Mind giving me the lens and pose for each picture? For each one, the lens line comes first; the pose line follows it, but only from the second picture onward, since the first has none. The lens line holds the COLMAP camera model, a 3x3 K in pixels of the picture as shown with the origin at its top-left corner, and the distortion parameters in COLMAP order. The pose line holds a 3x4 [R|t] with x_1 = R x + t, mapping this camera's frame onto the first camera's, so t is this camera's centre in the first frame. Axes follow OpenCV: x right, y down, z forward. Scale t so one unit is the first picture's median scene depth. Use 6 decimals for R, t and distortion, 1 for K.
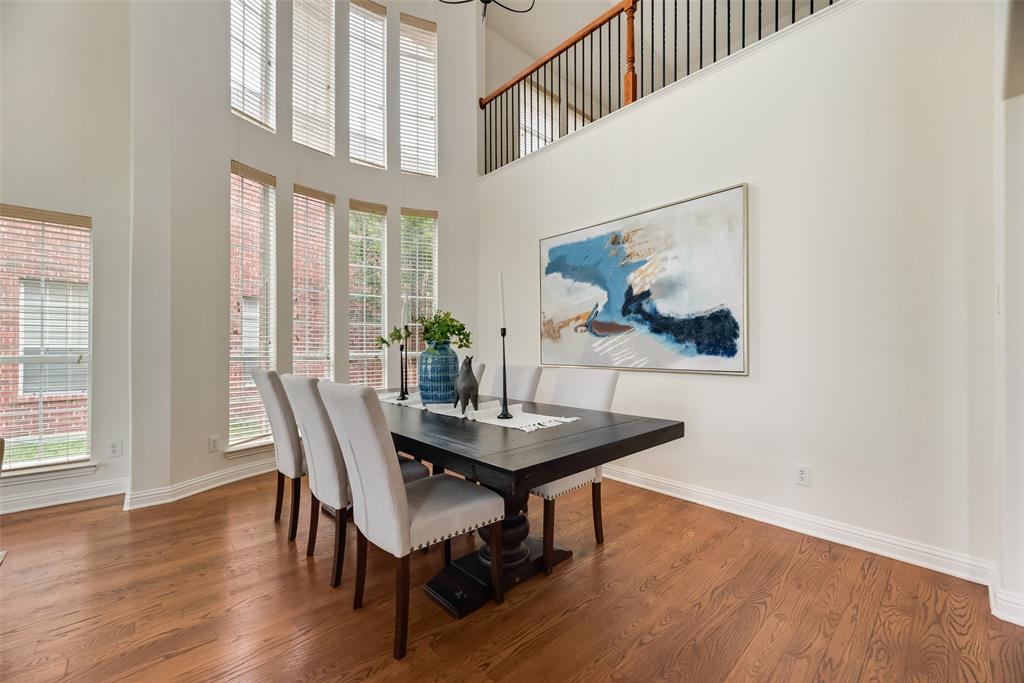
lens RADIAL K [[417.2, 0, 513.9], [0, 417.2, 346.0], [0, 0, 1]] dist [0.002046, 0.000054]
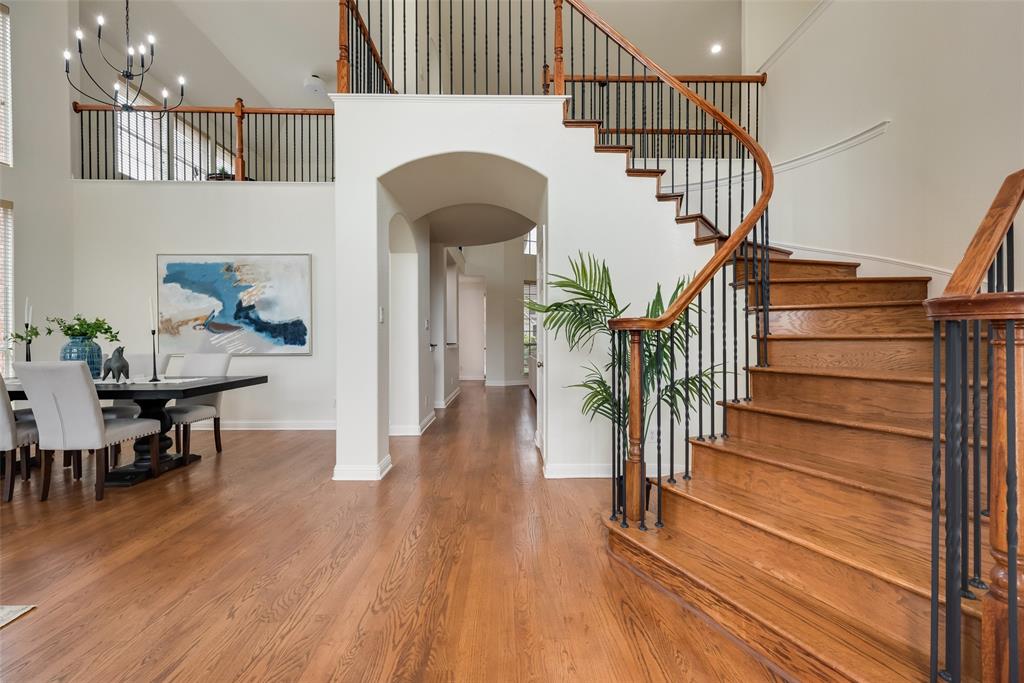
lens RADIAL K [[417.2, 0, 517.4], [0, 417.2, 340.6], [0, 0, 1]] dist [0.002046, 0.000054]
pose [[0.663388, -0.003408, 0.748268, -0.171673], [-0.000227, 0.999989, 0.004756, -0.003620], [-0.748276, -0.003325, 0.663380, -0.689326]]
